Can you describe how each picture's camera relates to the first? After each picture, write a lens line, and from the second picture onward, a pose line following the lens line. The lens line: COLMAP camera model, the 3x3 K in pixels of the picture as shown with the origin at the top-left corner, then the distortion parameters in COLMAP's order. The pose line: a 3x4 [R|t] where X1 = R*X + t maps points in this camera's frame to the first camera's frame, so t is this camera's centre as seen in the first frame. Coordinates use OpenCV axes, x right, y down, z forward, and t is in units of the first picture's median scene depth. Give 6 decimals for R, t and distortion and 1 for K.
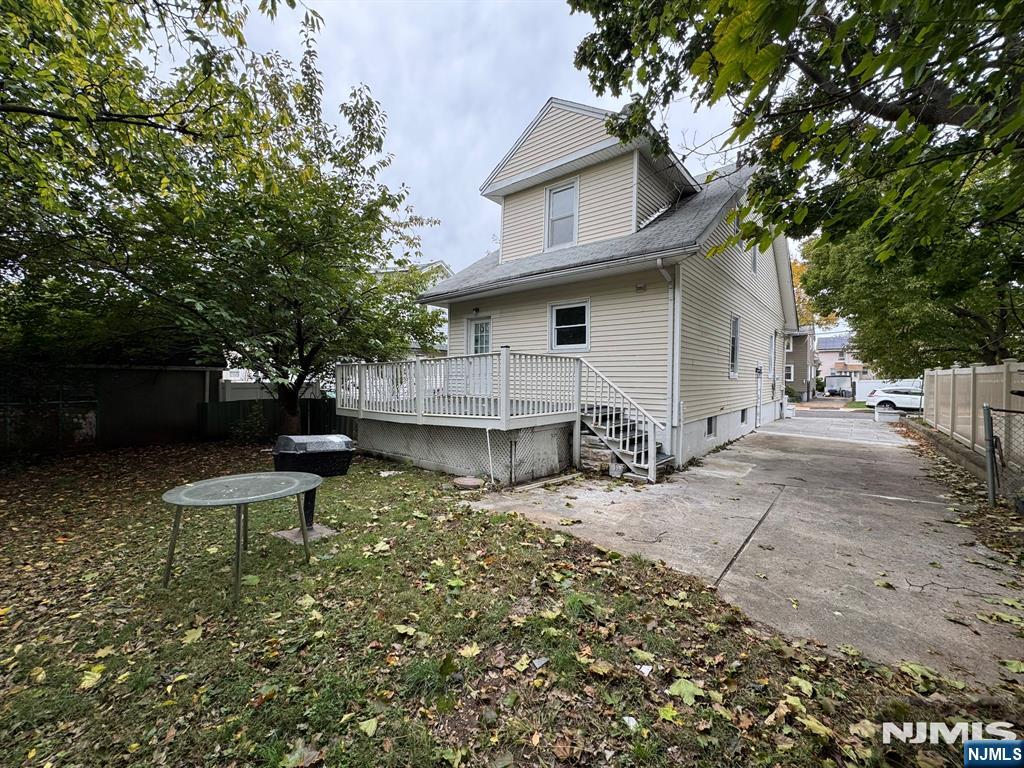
lens RADIAL K [[409.8, 0, 513.8], [0, 409.8, 380.8], [0, 0, 1]] dist [0.001705, 0.000026]
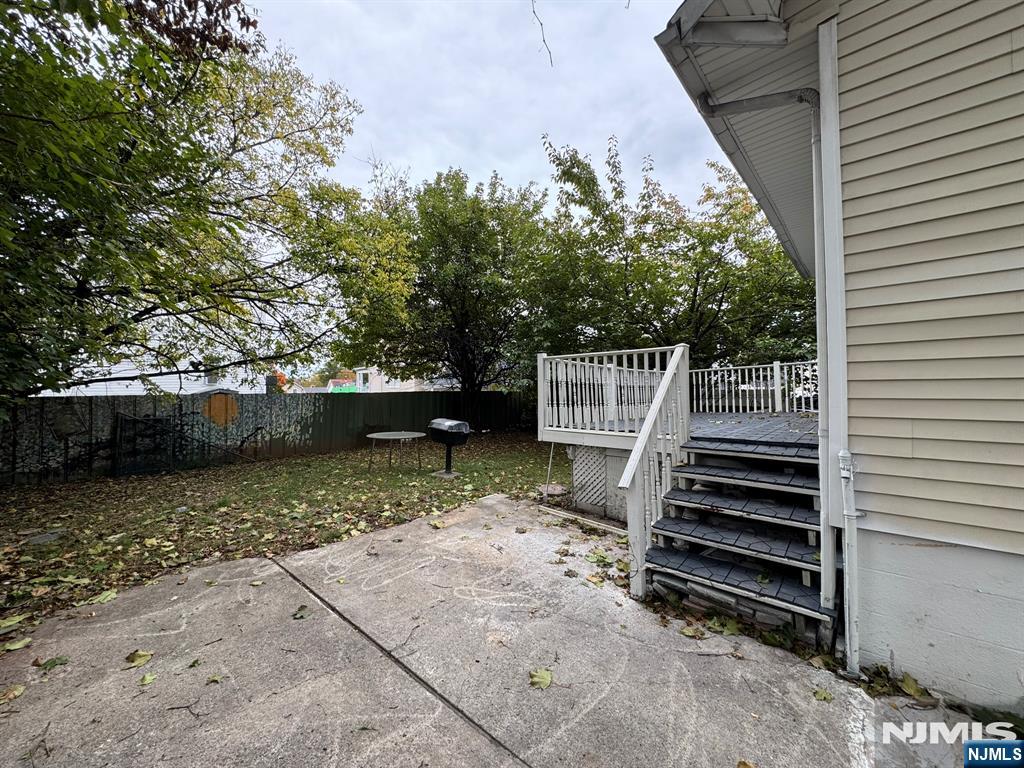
lens RADIAL K [[409.8, 0, 513.1], [0, 409.8, 385.3], [0, 0, 1]] dist [0.001705, 0.000026]
pose [[-0.039111, -0.010255, -0.999182, 1.172849], [0.009213, 0.999901, -0.010623, 0.002361], [0.999192, -0.009621, -0.039013, 1.231063]]
